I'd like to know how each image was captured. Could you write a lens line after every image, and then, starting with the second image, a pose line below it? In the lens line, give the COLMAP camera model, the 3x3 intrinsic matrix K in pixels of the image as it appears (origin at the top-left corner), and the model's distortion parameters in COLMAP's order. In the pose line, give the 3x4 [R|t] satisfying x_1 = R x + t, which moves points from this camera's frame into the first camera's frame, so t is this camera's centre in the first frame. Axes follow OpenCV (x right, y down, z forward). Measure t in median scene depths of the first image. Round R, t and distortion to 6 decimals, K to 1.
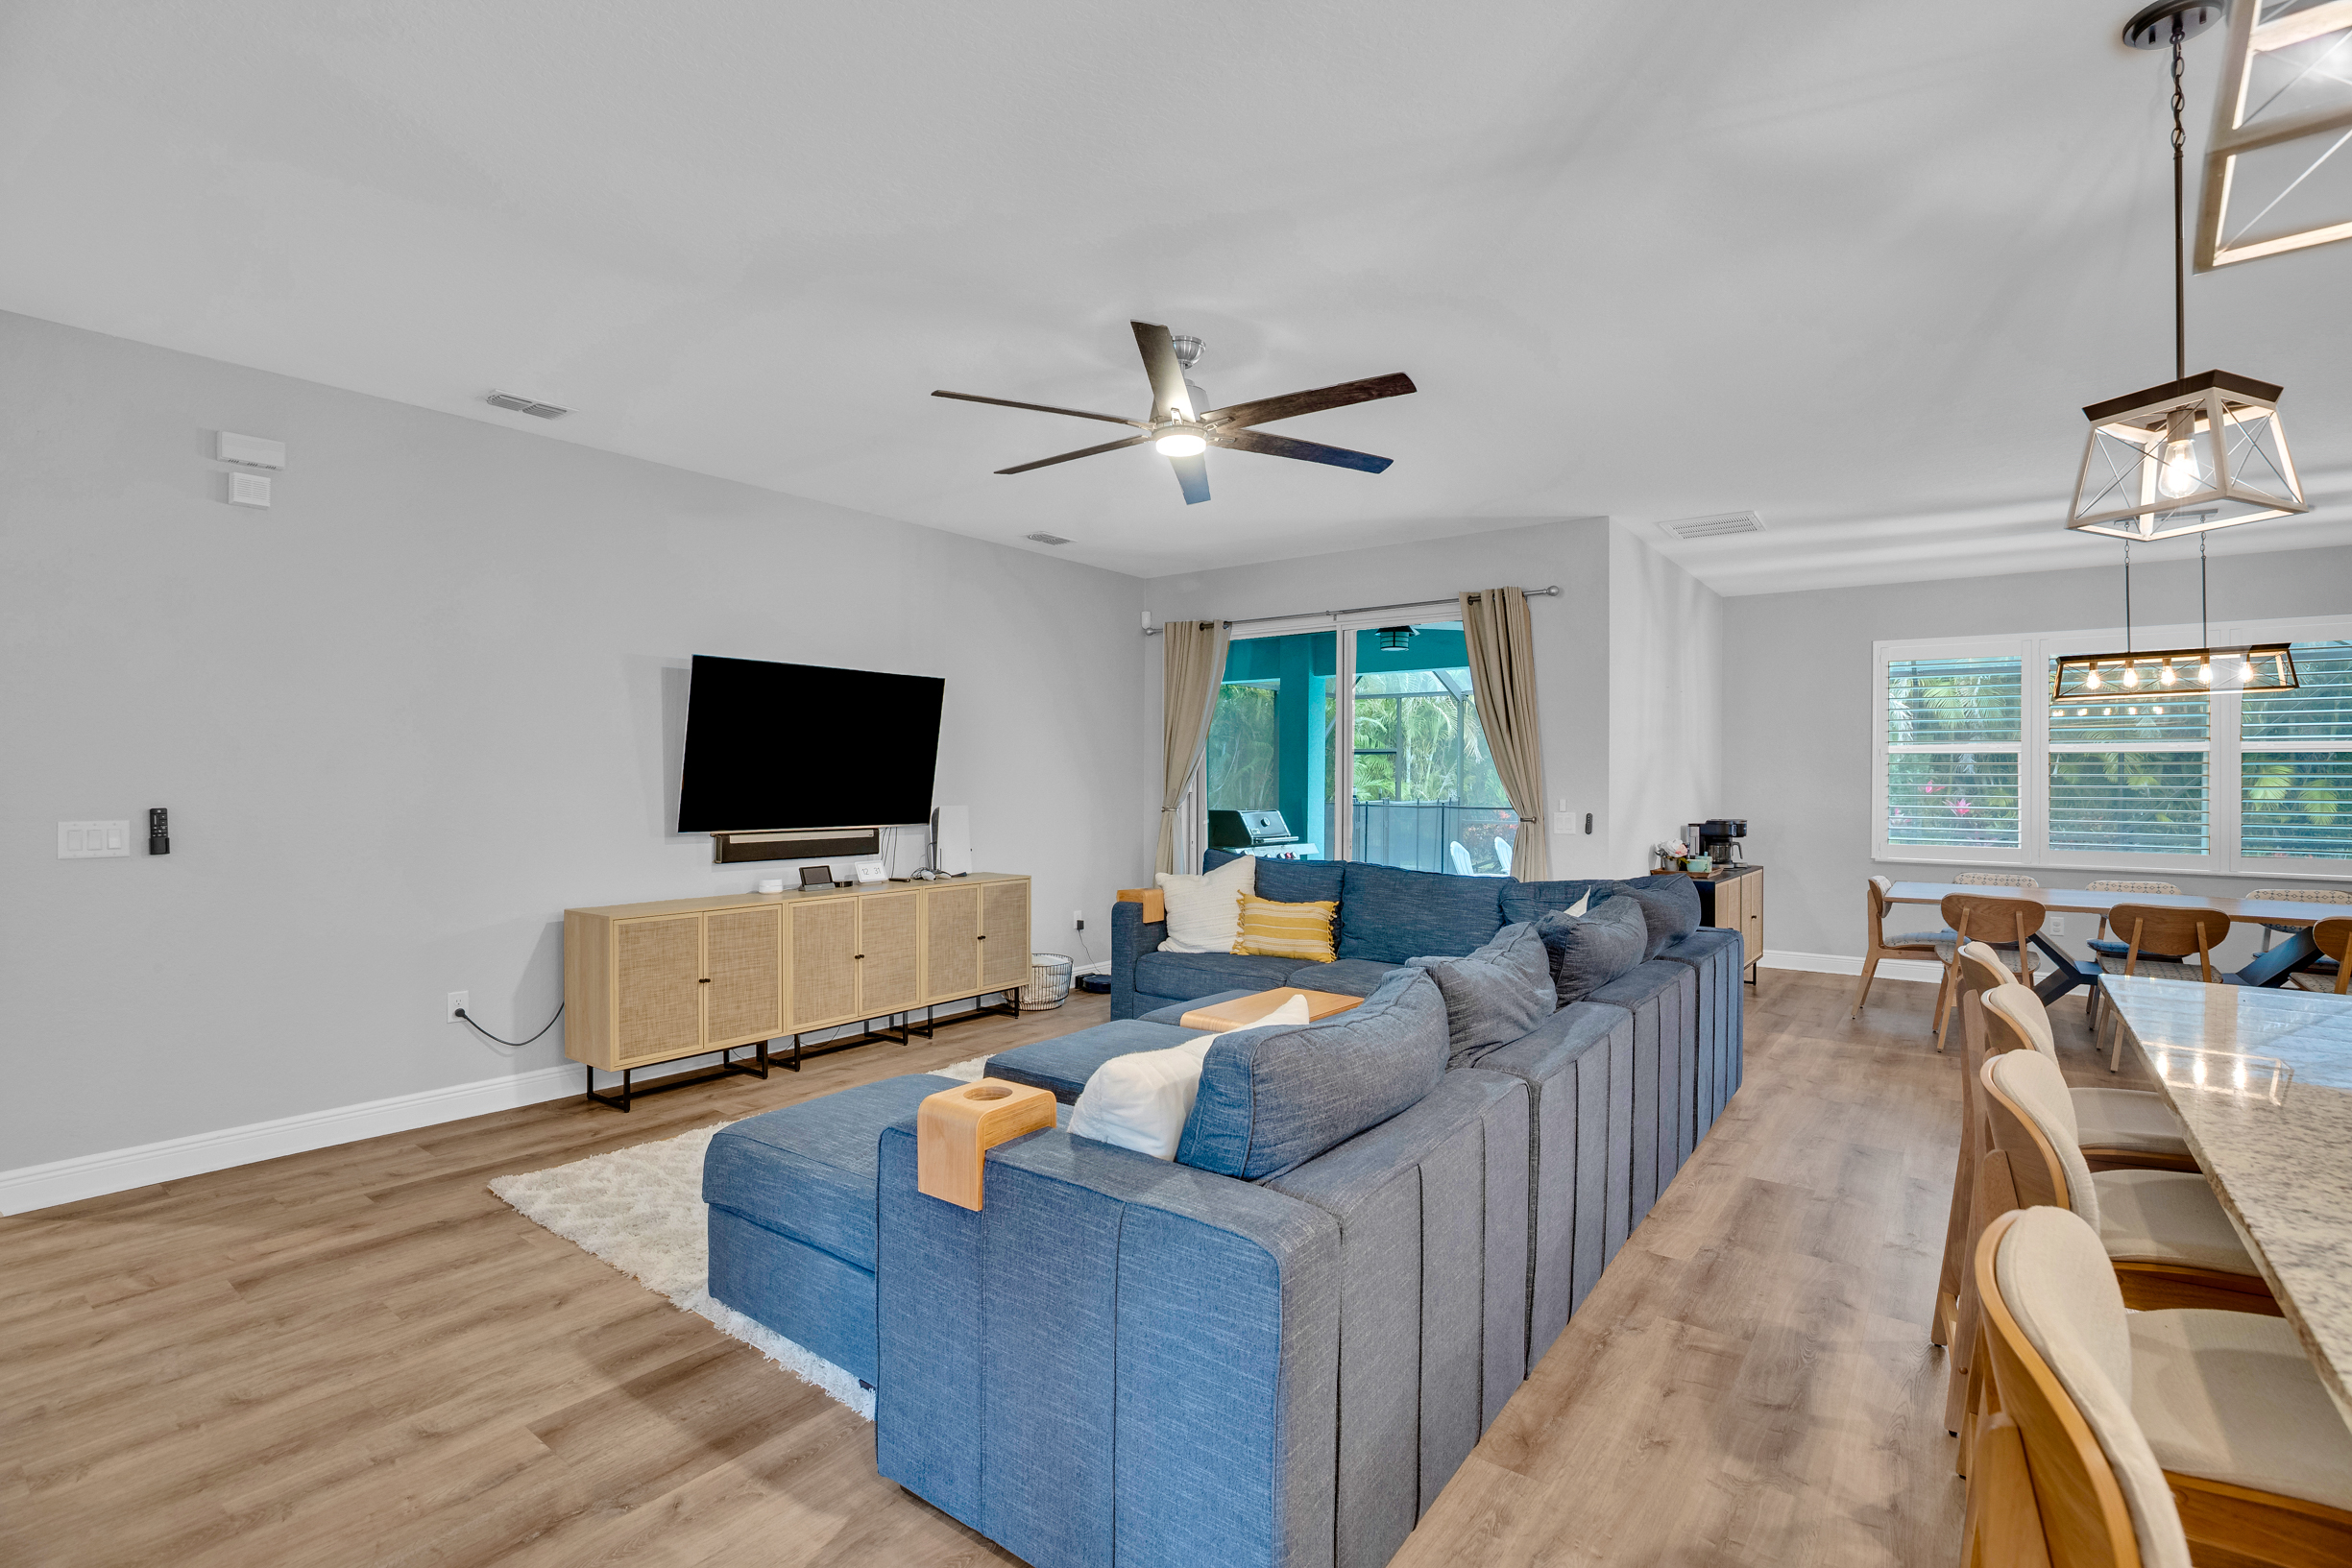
lens RADIAL K [[1082.1, 0, 1188.7], [0, 1082.1, 781.8], [0, 0, 1]] dist [-0.038076, 0.009595]
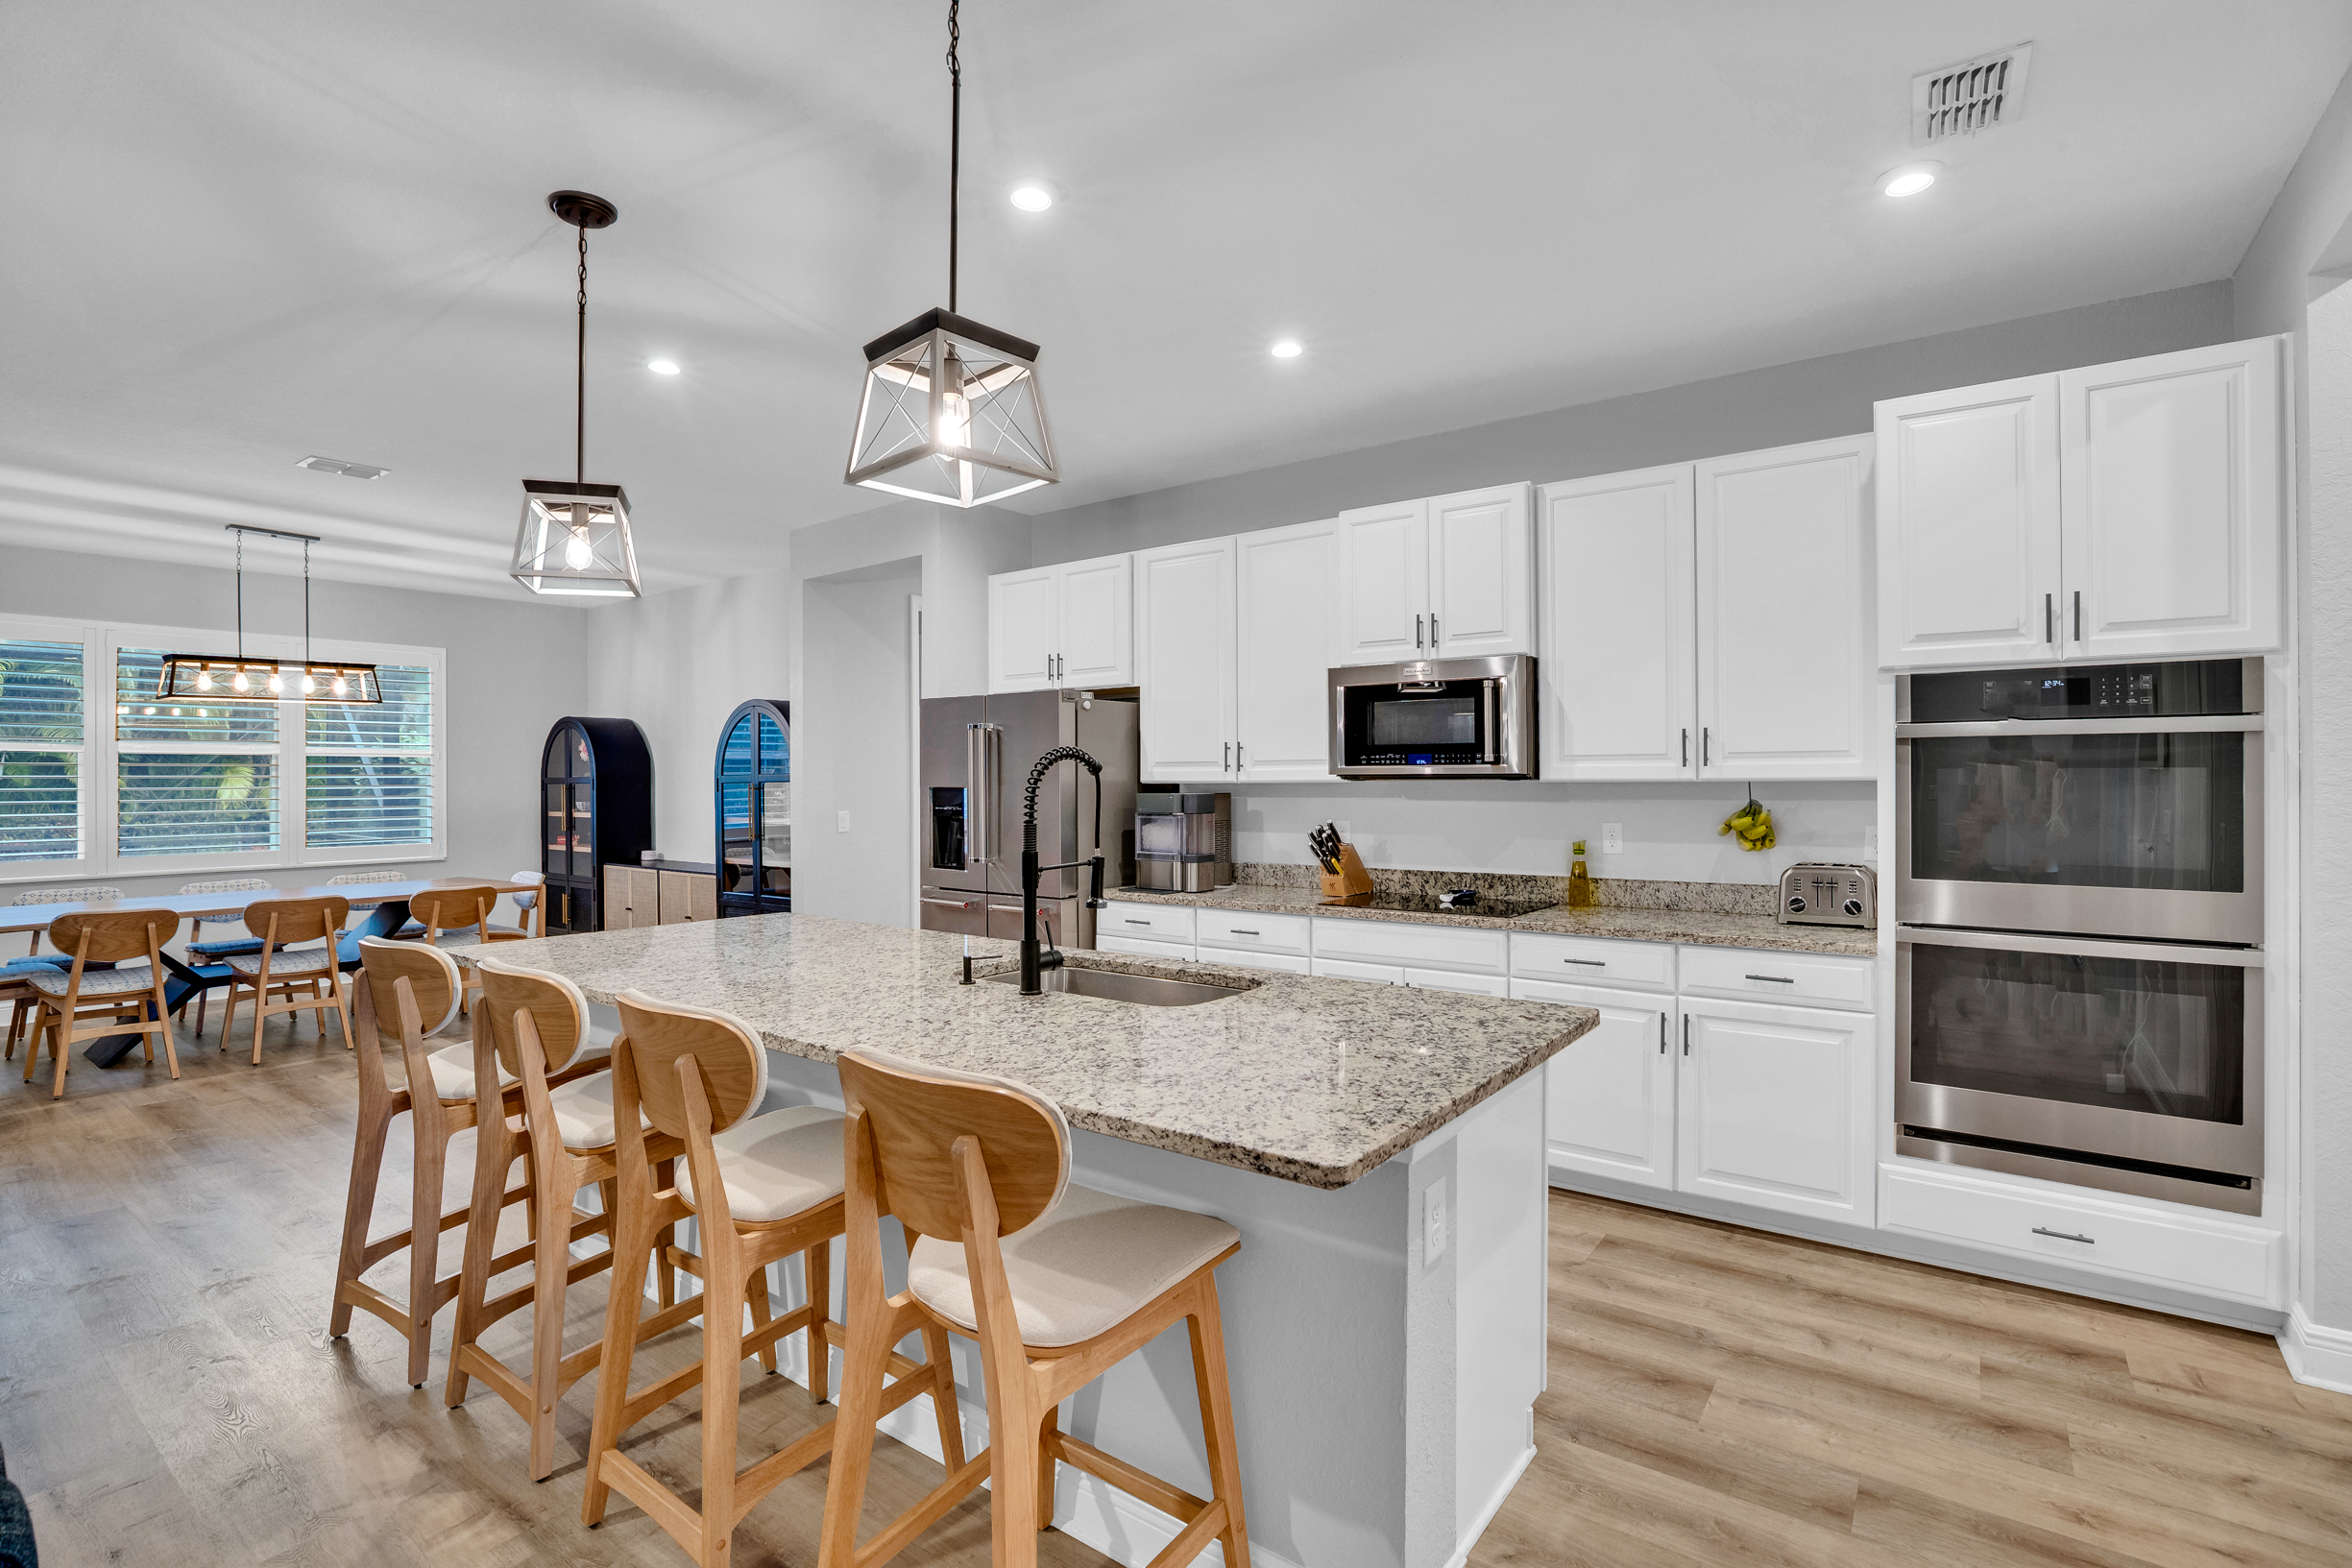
lens RADIAL K [[1082.1, 0, 1187.9], [0, 1082.1, 776.8], [0, 0, 1]] dist [-0.038076, 0.009595]
pose [[-0.005656, -0.002596, 0.999981, -0.138285], [0.007405, 0.999969, 0.002638, -0.001993], [-0.999957, 0.007420, -0.005636, 0.080139]]
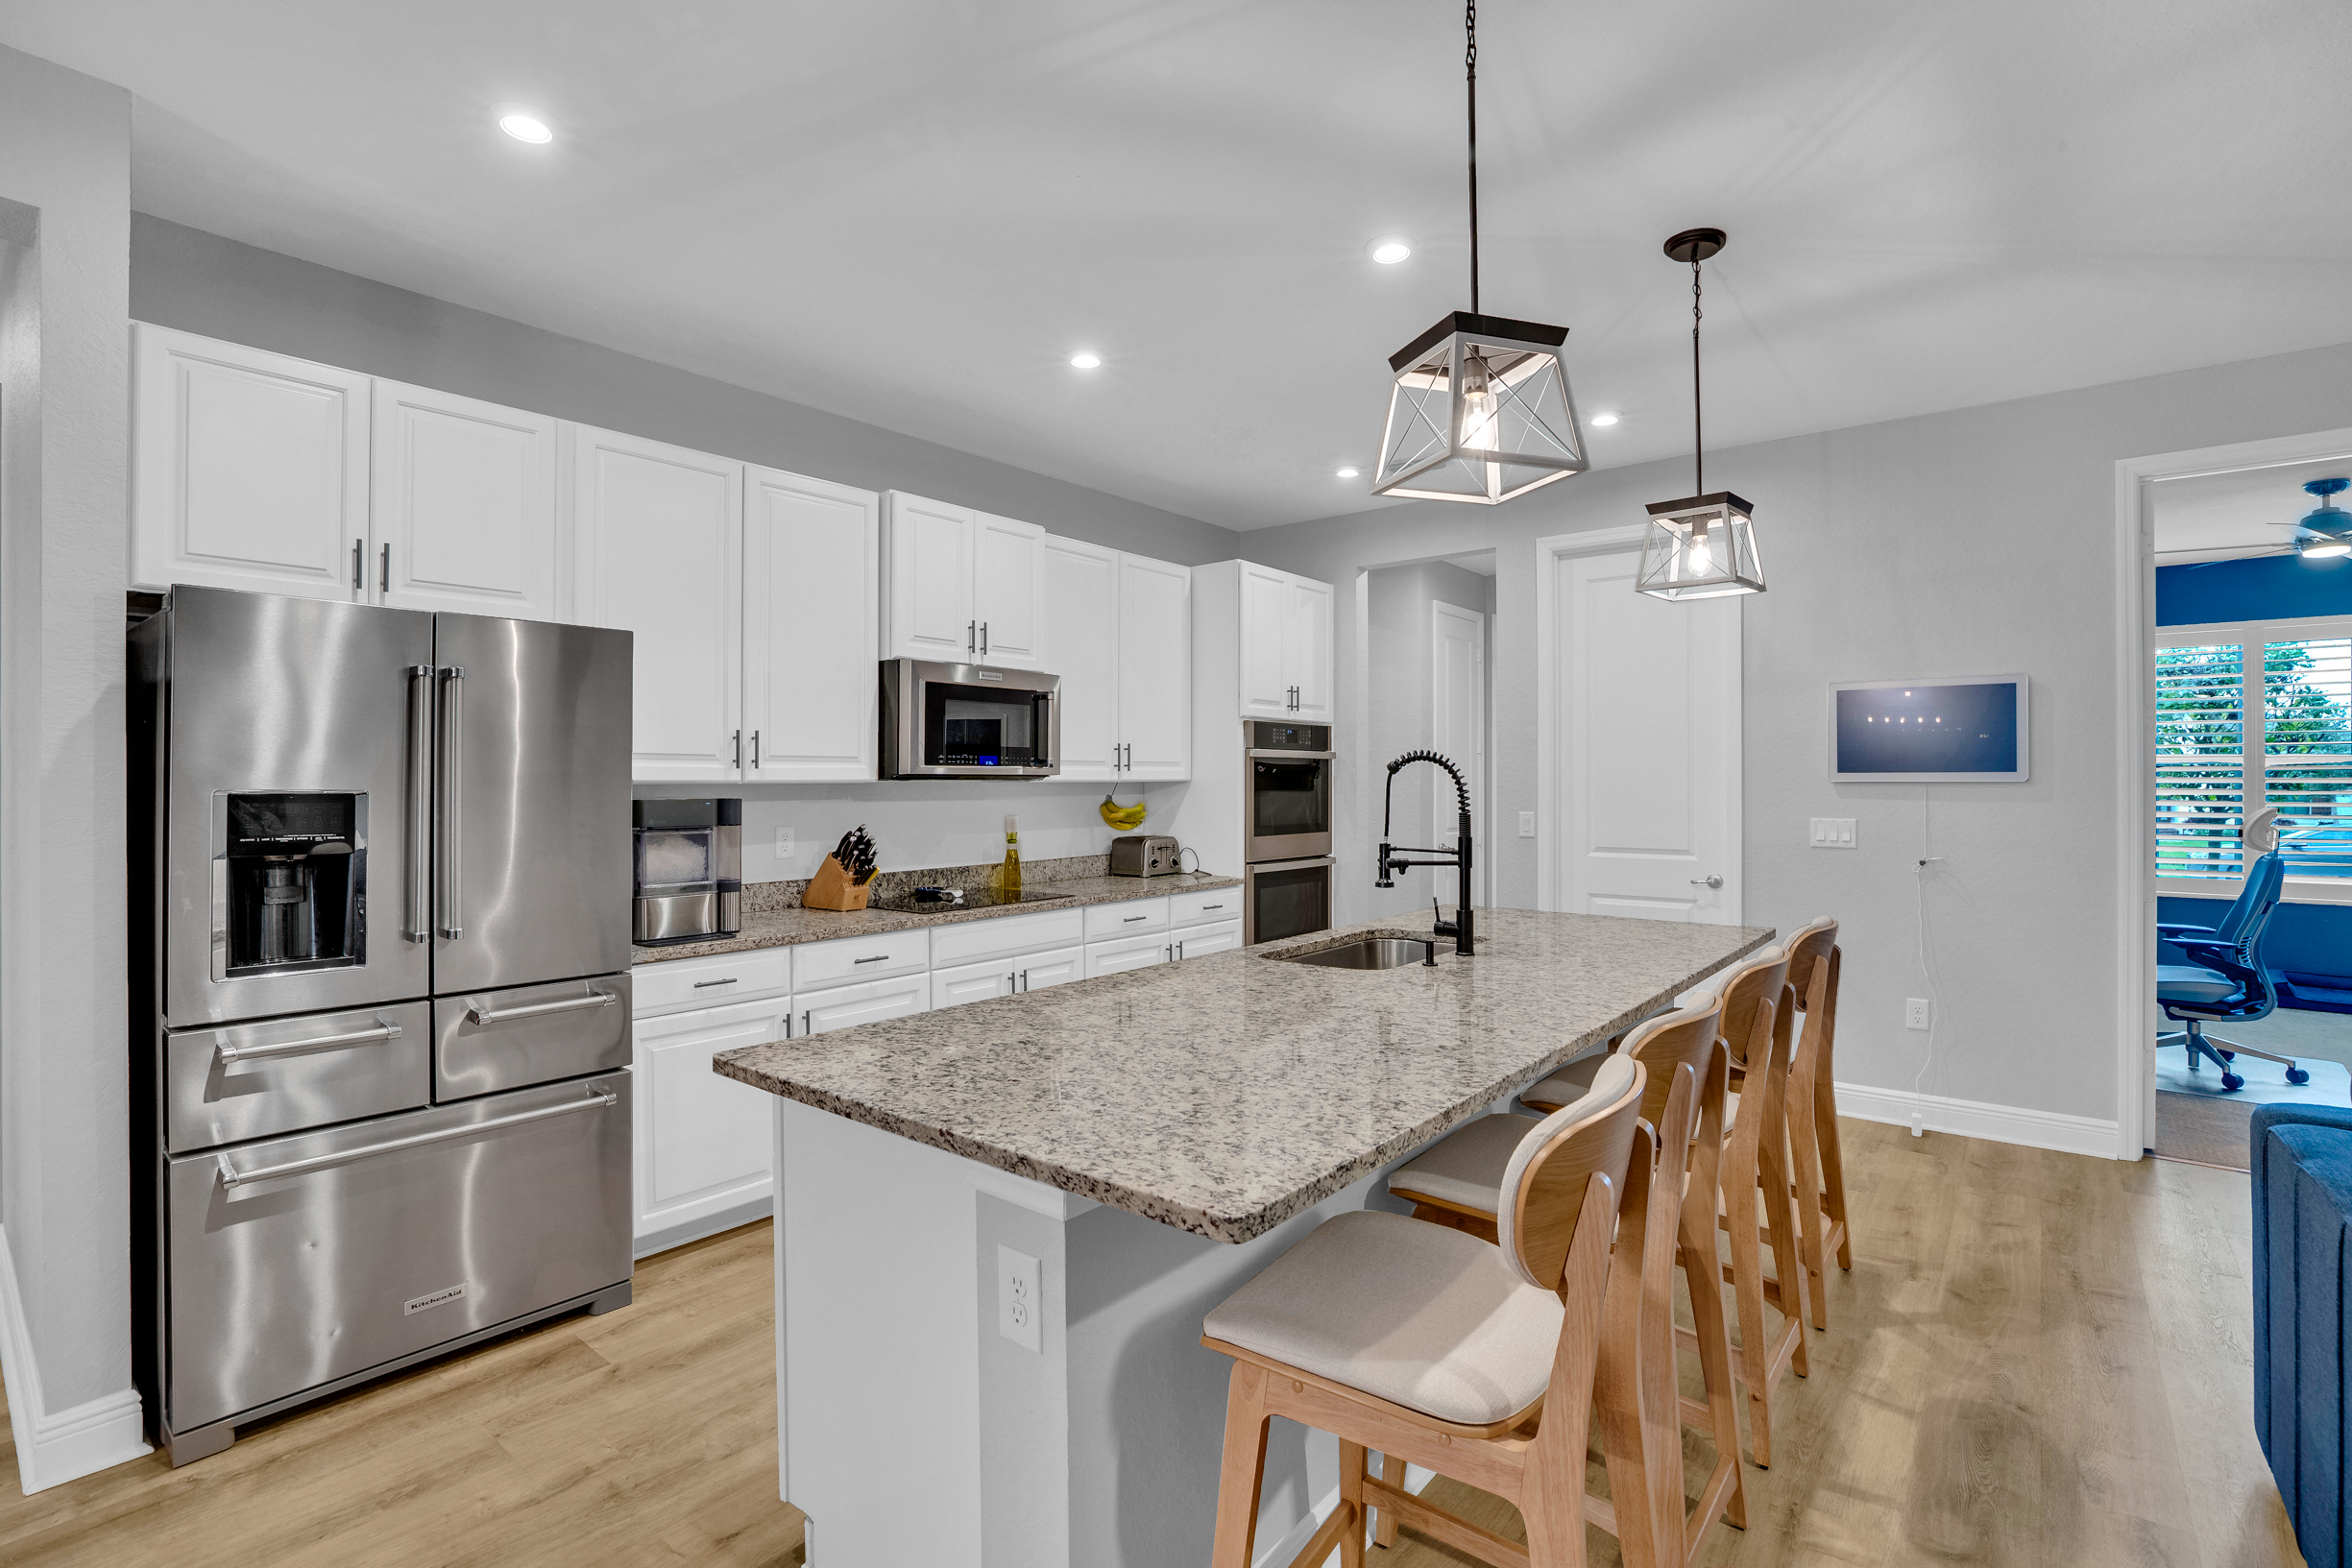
lens RADIAL K [[1082.1, 0, 1185.2], [0, 1082.1, 777.6], [0, 0, 1]] dist [-0.038076, 0.009595]
pose [[-0.999192, -0.004764, 0.039917, 0.383782], [-0.004723, 0.999988, 0.001099, -0.000205], [-0.039922, 0.000910, -0.999202, 0.639950]]
